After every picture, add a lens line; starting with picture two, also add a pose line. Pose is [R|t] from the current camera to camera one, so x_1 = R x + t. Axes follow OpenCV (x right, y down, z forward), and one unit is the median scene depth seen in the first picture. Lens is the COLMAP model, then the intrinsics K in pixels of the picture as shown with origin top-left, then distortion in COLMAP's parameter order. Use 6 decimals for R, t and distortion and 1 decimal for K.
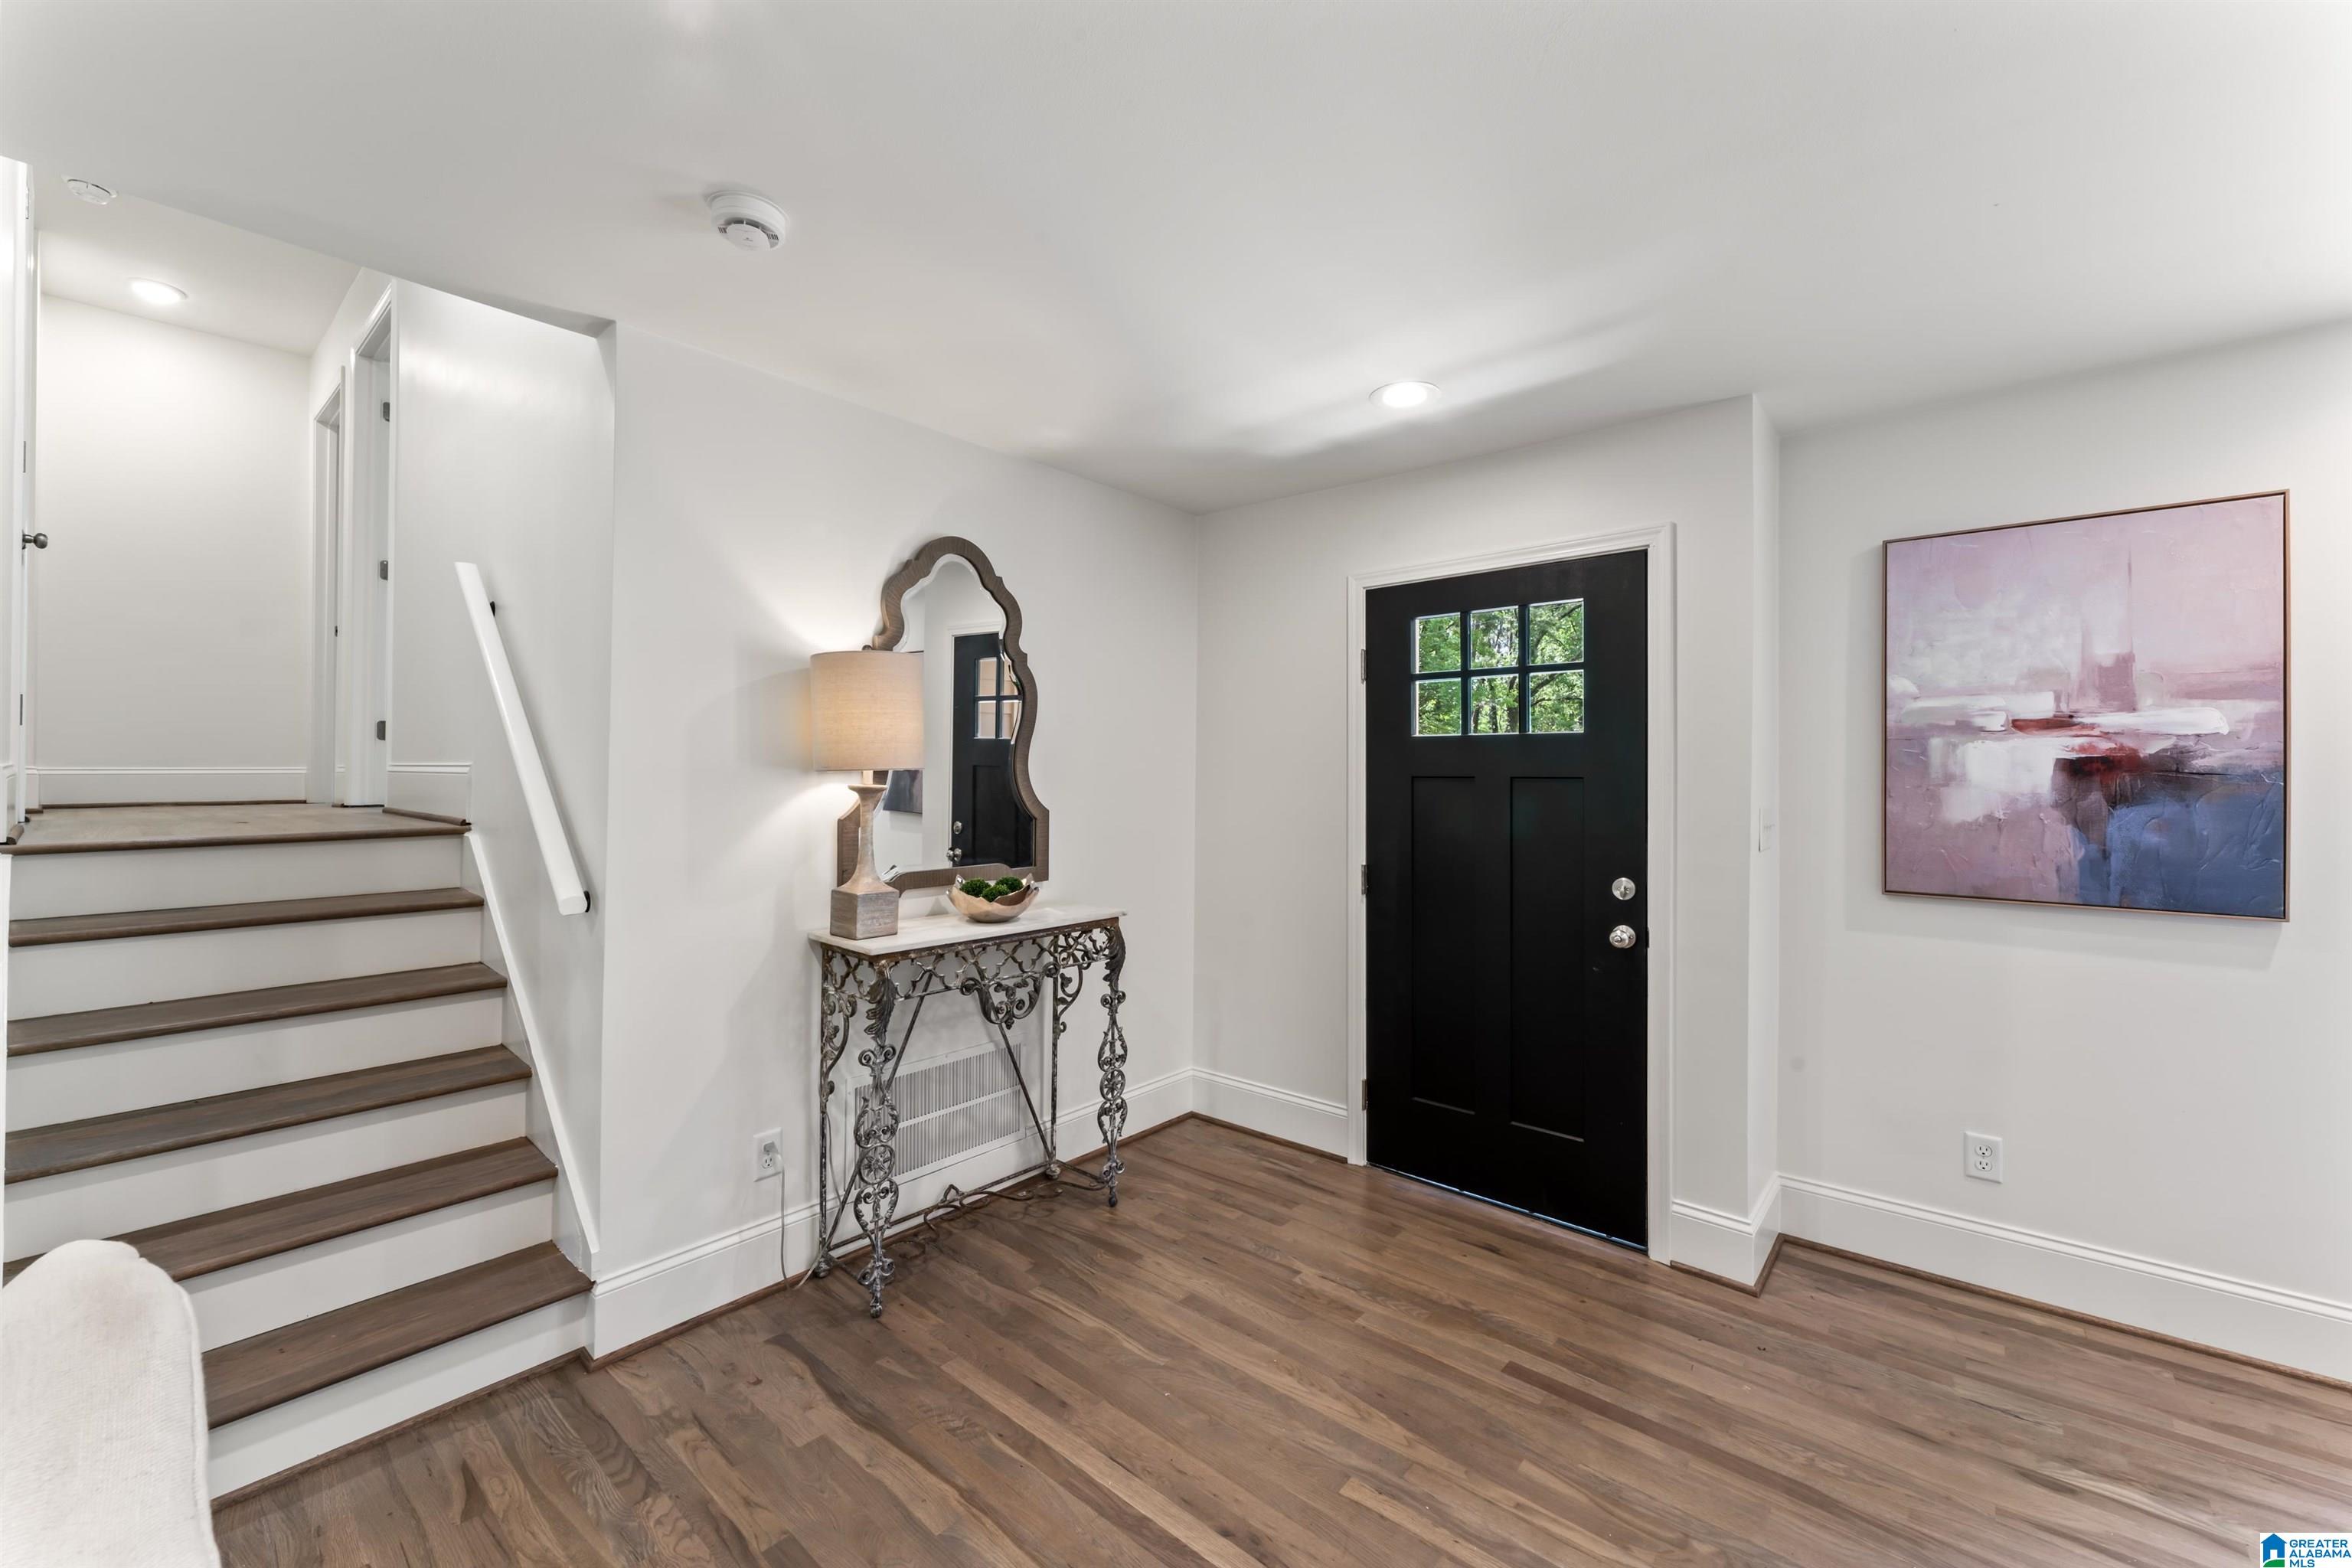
lens RADIAL K [[934.8, 0, 1176.0], [0, 934.8, 784.0], [0, 0, 1]] dist [0.001288, 0.000277]
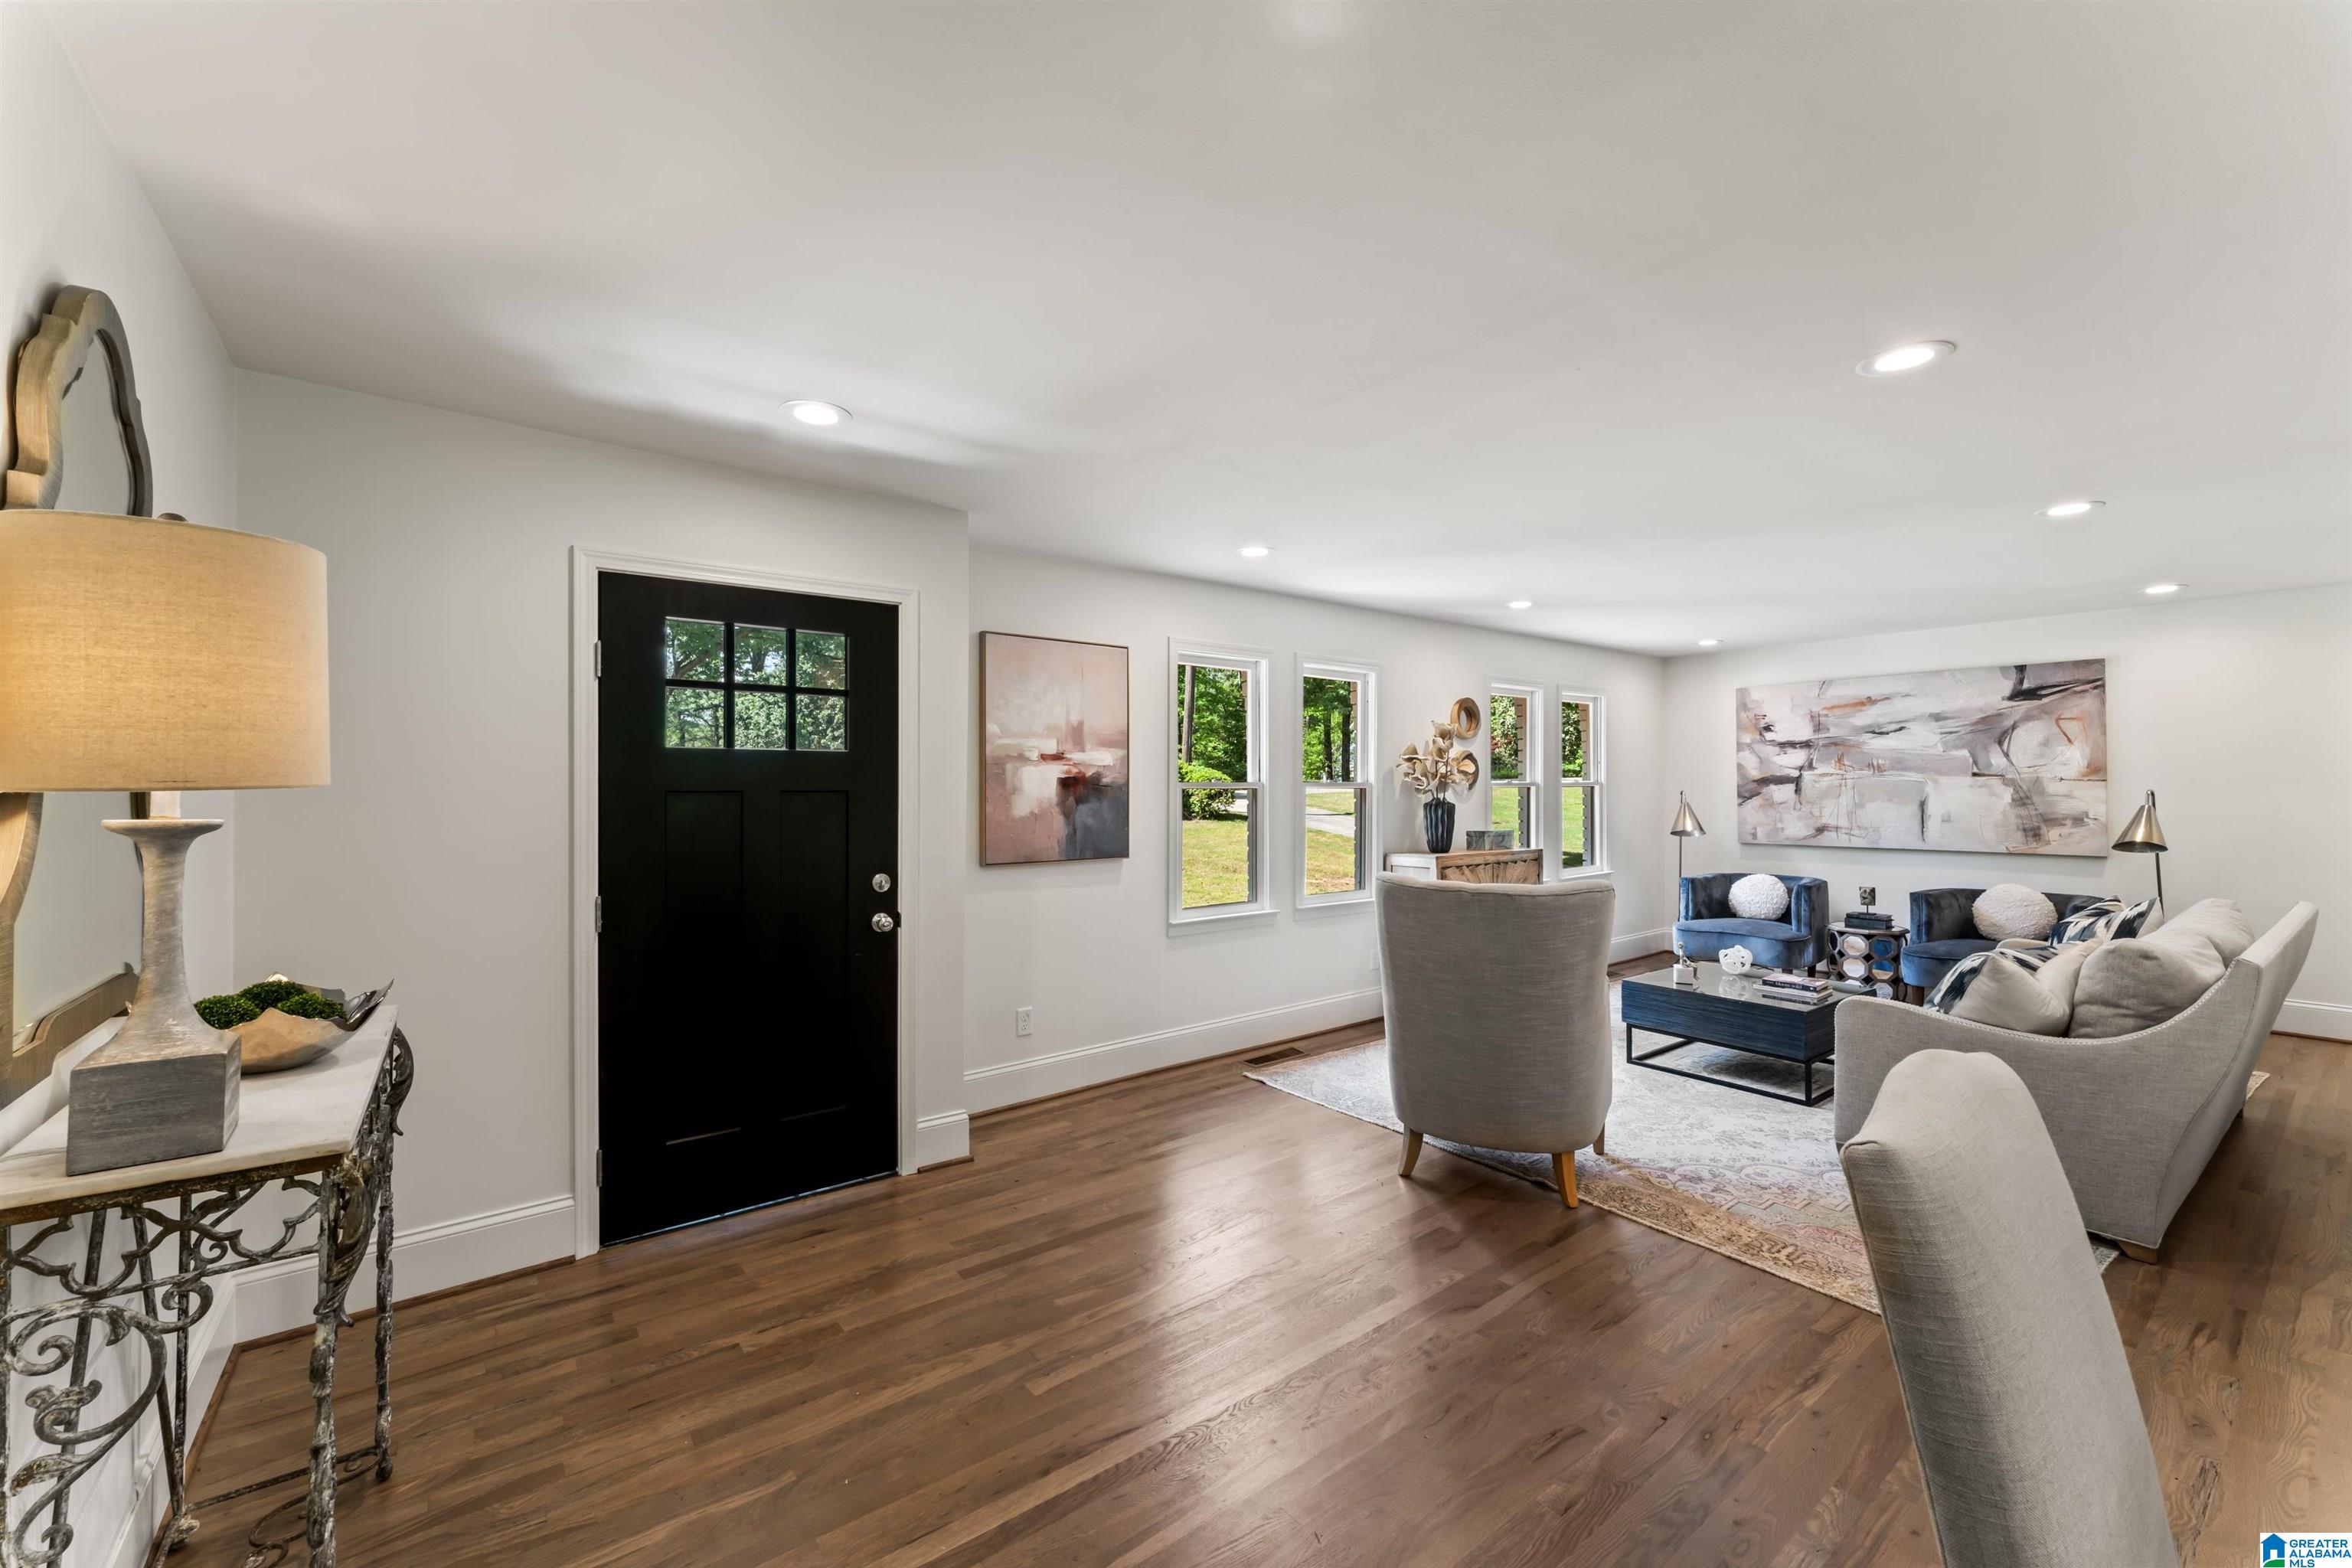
lens RADIAL K [[927.0, 0, 1161.7], [0, 927.0, 800.2], [0, 0, 1]] dist [-0.000082, -0.000015]
pose [[0.216556, -0.017292, 0.976117, -0.673471], [0.013877, 0.999797, 0.014633, -0.007348], [-0.976172, 0.010377, 0.216752, 0.426525]]
